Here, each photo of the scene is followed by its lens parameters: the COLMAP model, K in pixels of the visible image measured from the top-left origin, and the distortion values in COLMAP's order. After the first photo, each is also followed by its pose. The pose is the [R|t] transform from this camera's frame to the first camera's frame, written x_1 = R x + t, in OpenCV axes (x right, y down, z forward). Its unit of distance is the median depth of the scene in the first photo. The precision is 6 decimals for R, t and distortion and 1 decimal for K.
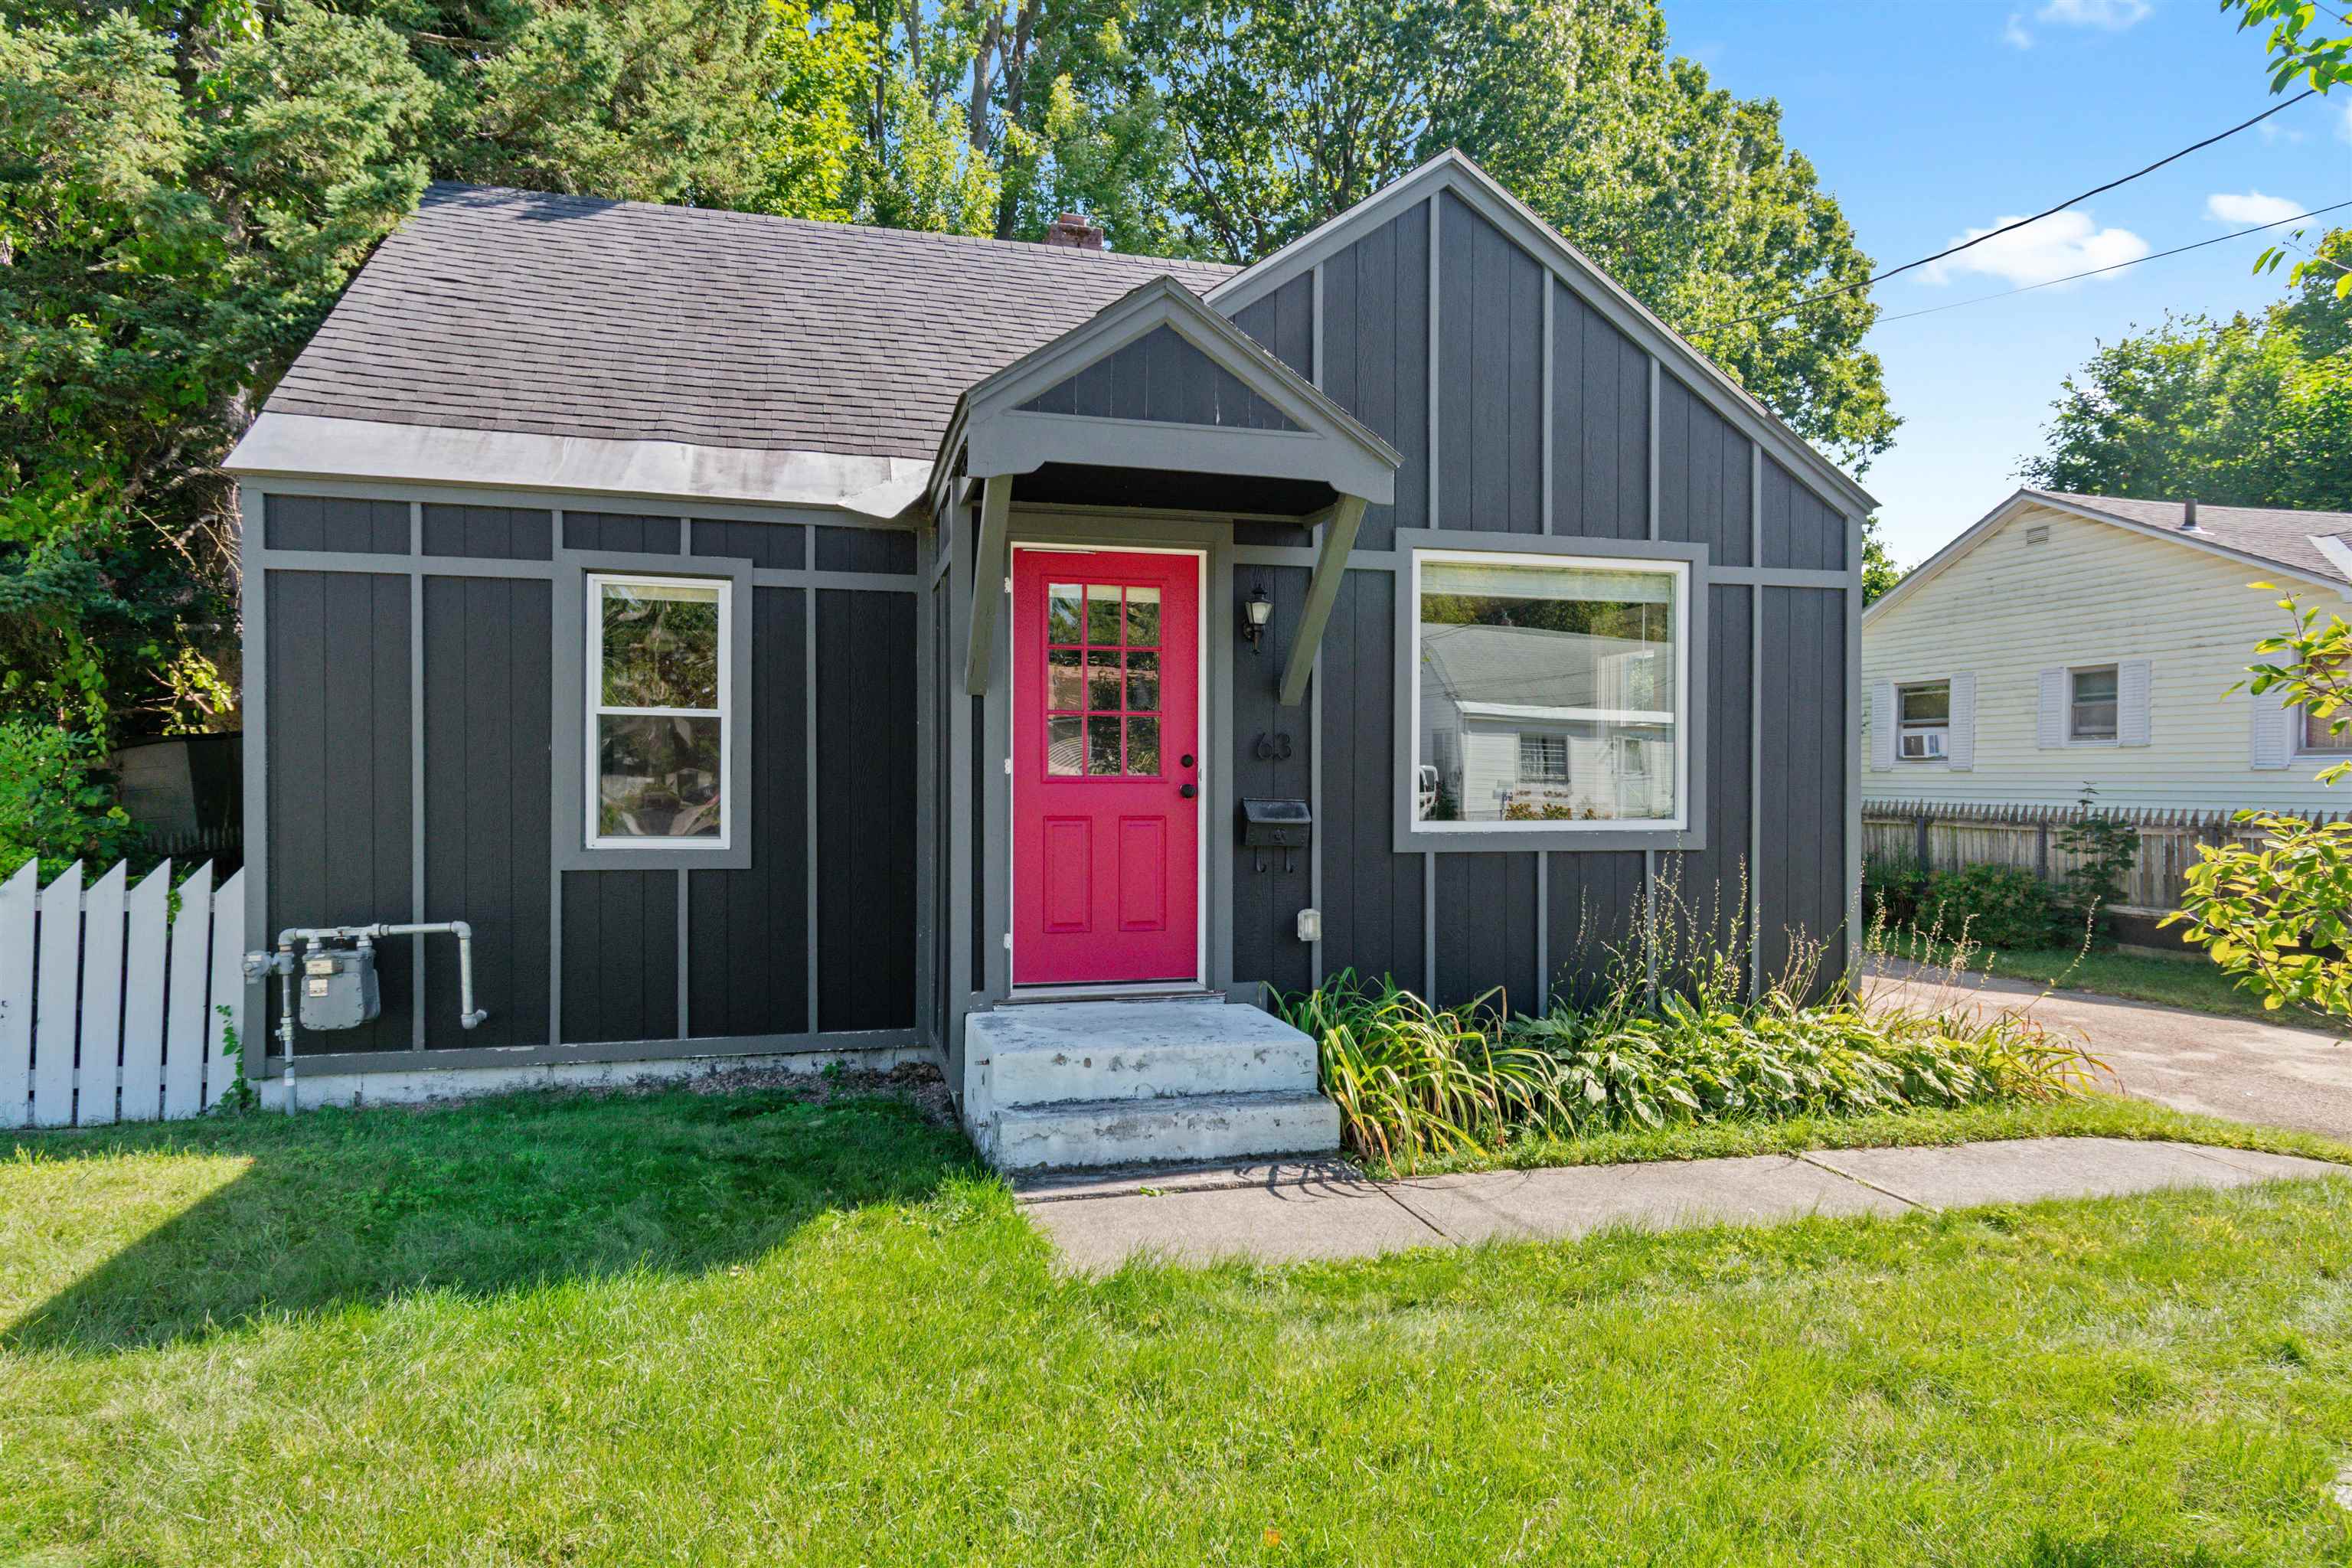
lens RADIAL K [[1425.1, 0, 1192.0], [0, 1425.1, 808.3], [0, 0, 1]] dist [0.004407, -0.007795]
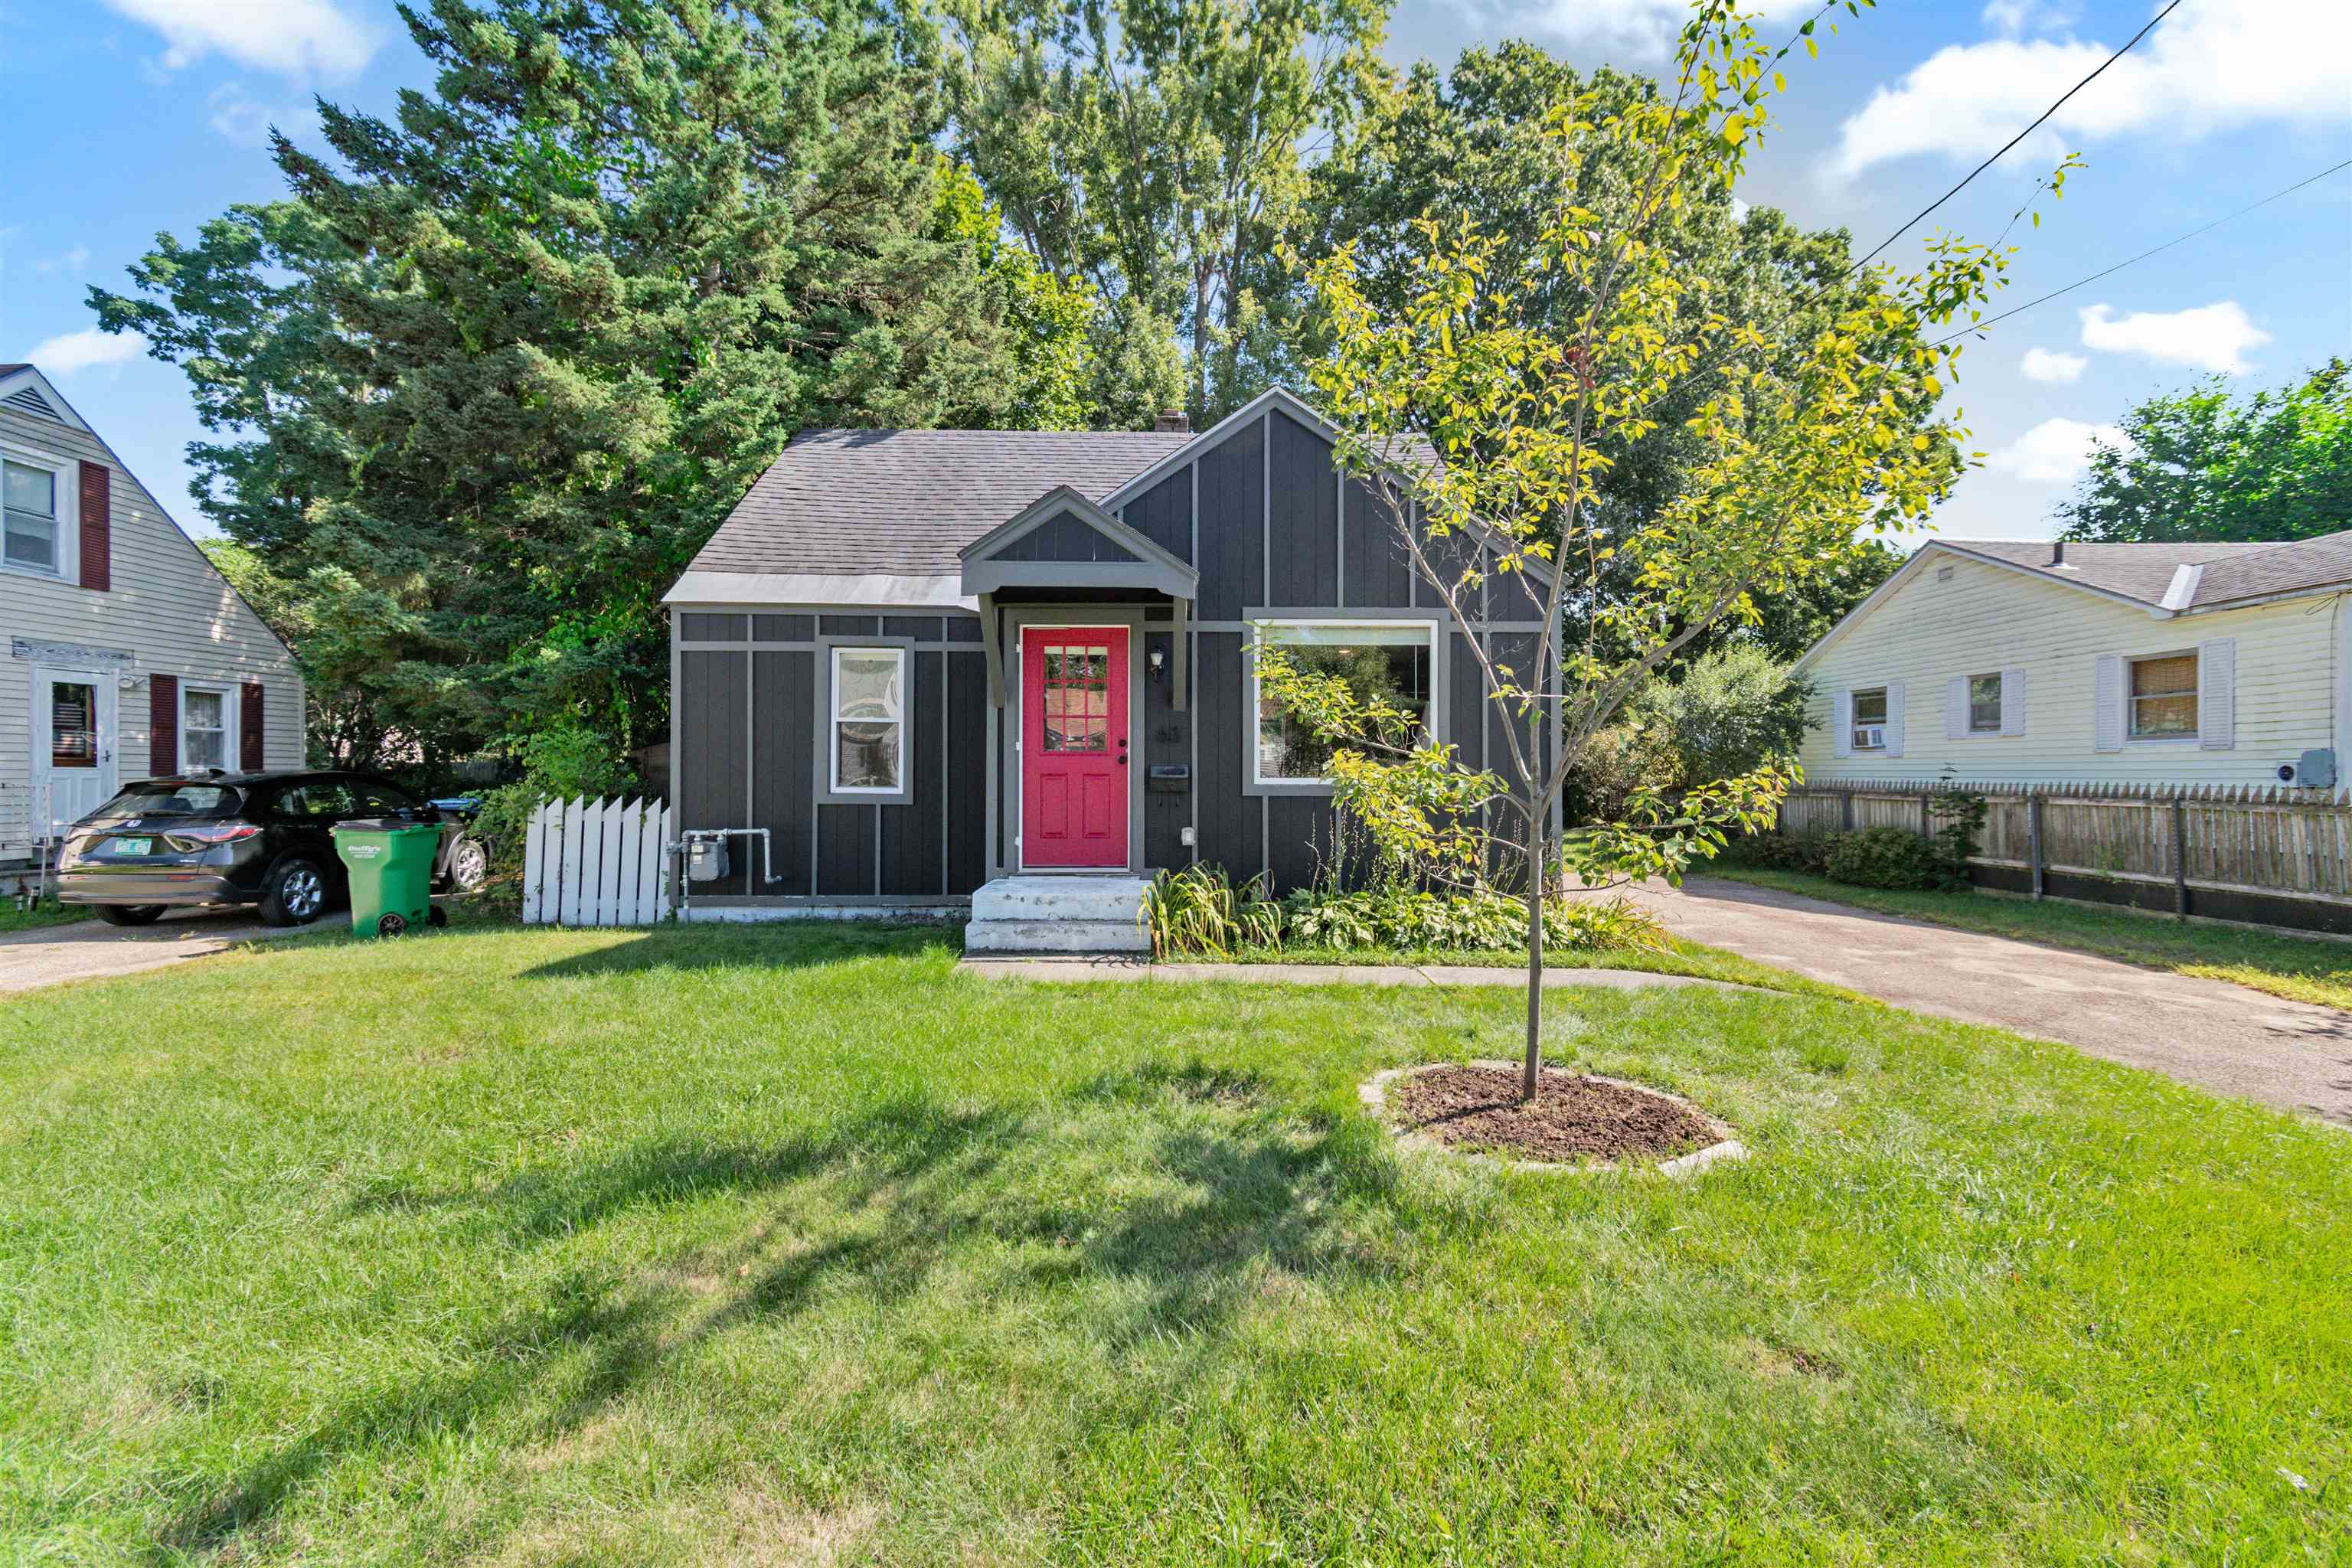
lens RADIAL K [[1067.6, 0, 1179.6], [0, 1067.6, 777.9], [0, 0, 1]] dist [0.001193, 0.000604]
pose [[0.968381, 0.000124, -0.249476, 0.372560], [-0.004551, 0.999842, -0.017167, 0.030582], [0.249435, 0.017760, 0.968229, -0.253687]]
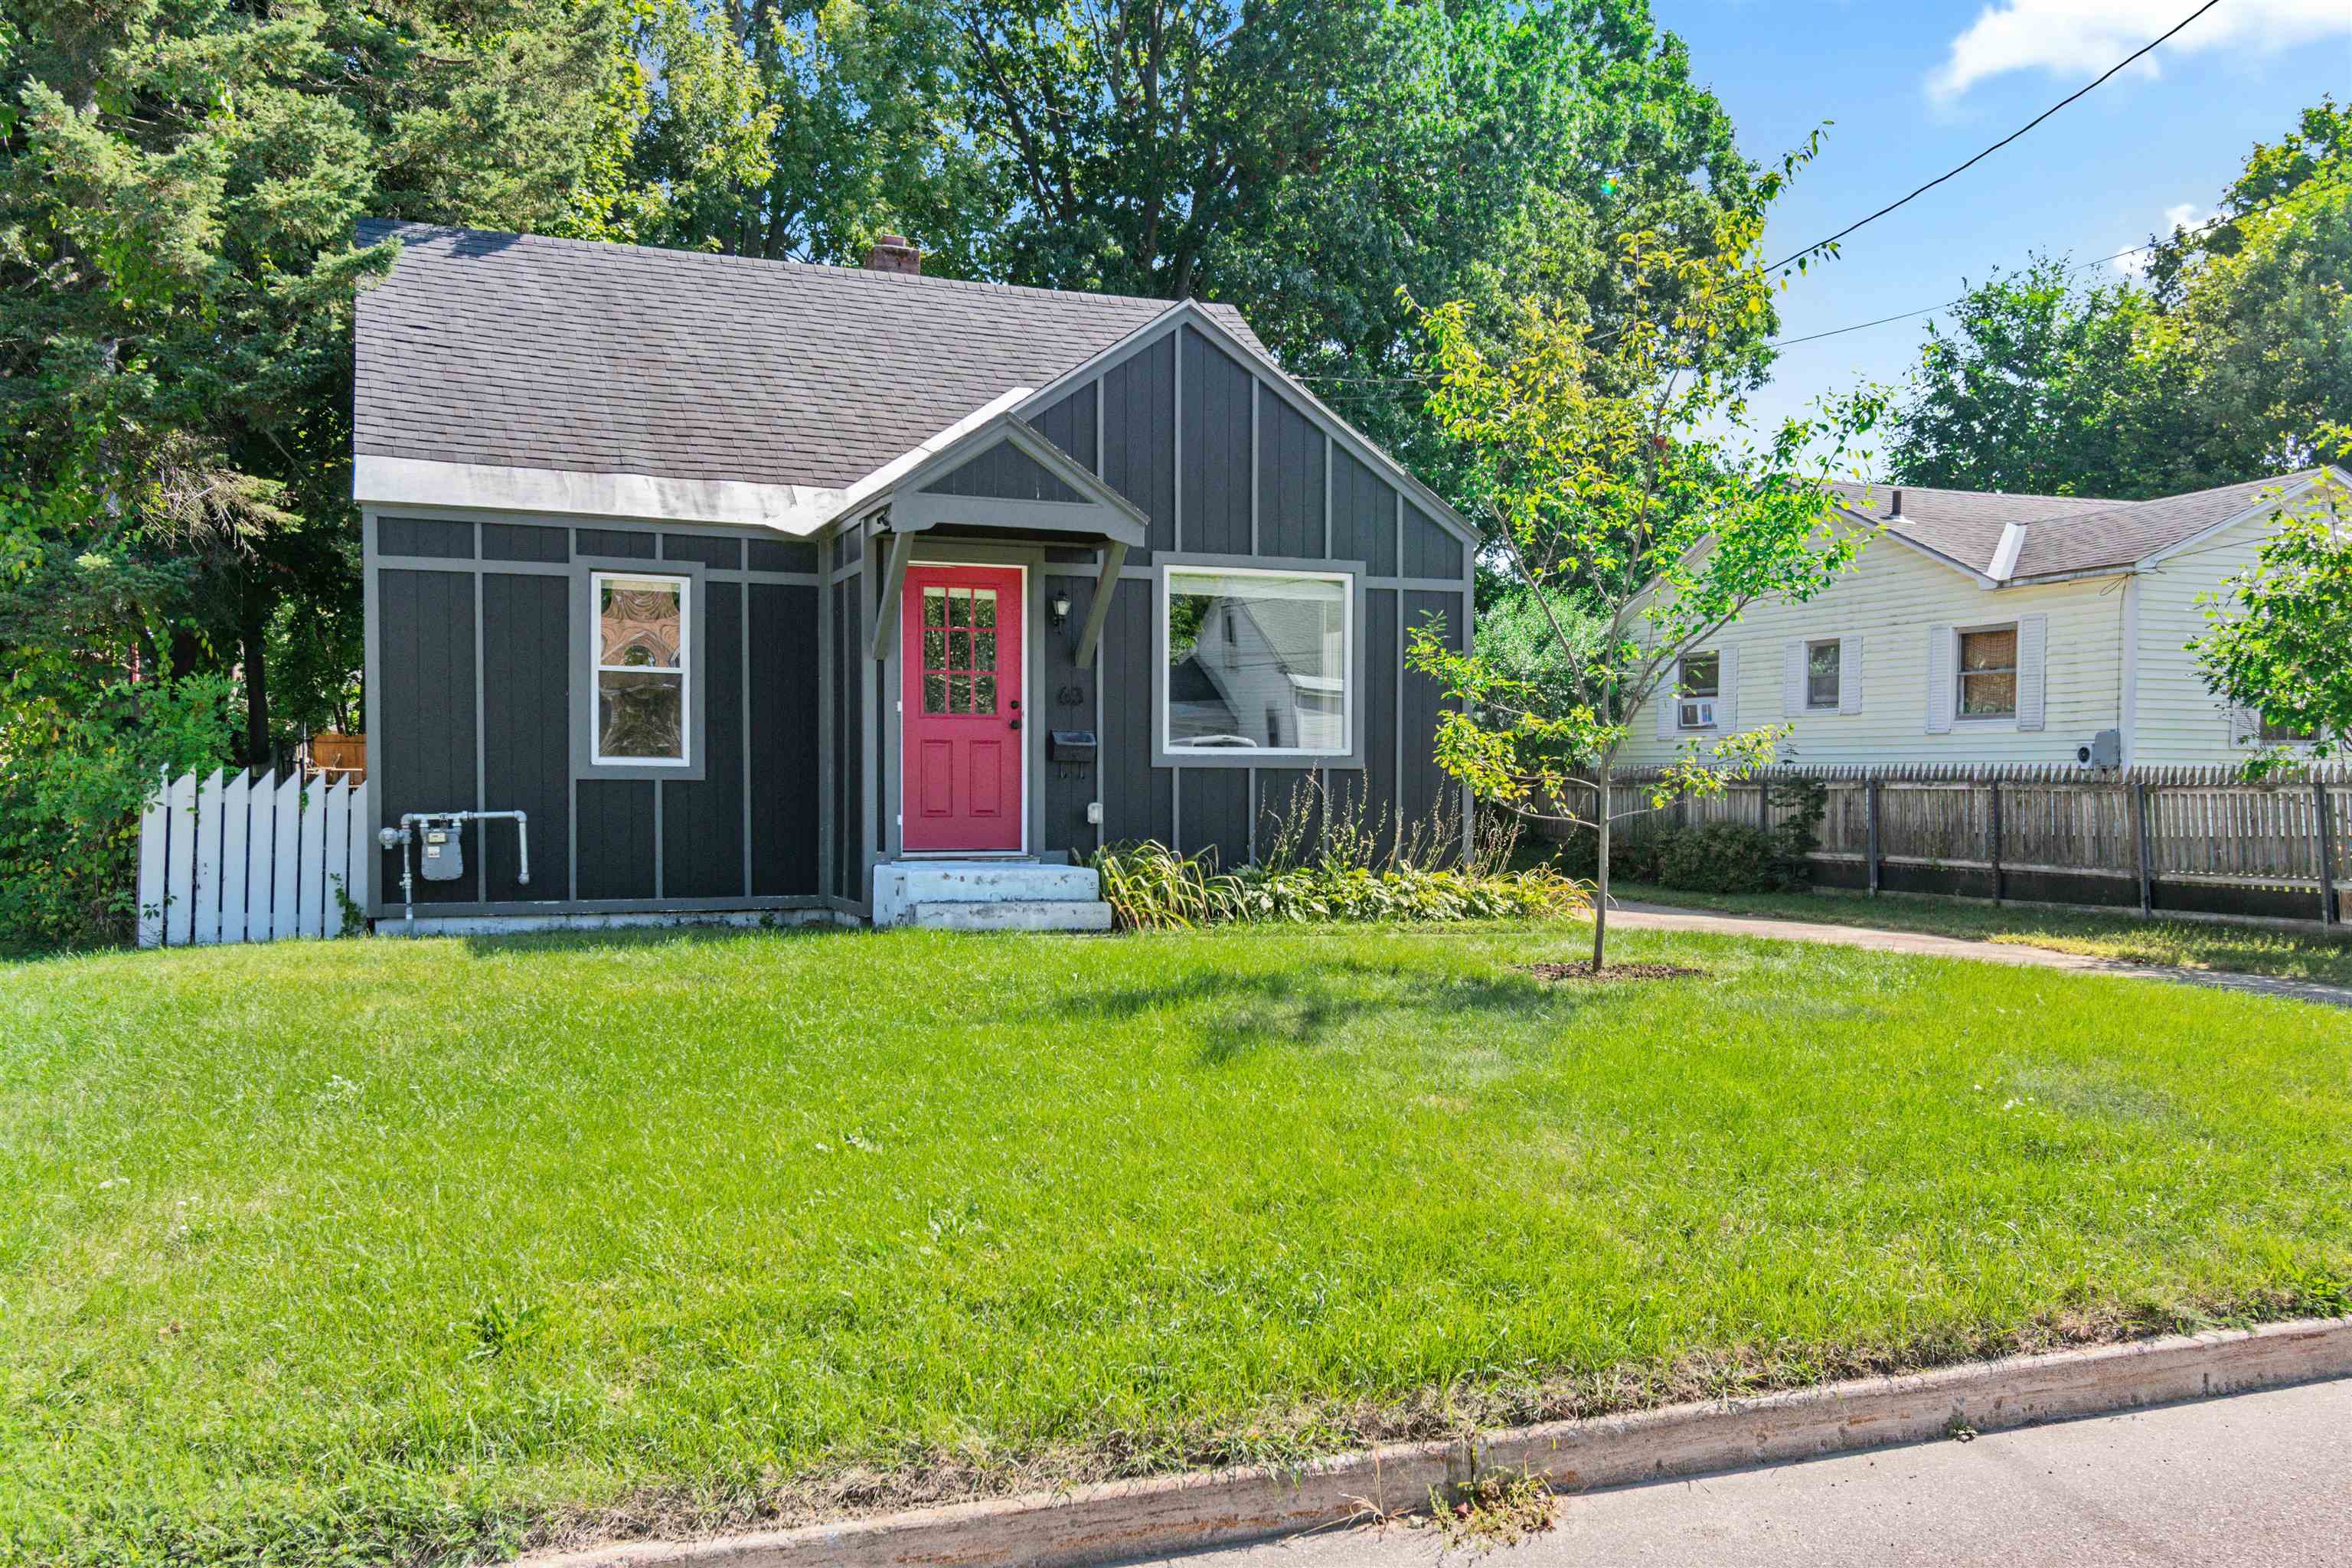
lens RADIAL K [[2064.0, 0, 1208.1], [0, 2064.0, 882.5], [0, 0, 1]] dist [-0.001009, 0.021434]
pose [[0.992144, -0.004286, 0.125029, -0.069338], [0.000620, 0.999569, 0.029344, 0.085372], [-0.125101, -0.029036, 0.991719, -1.124879]]
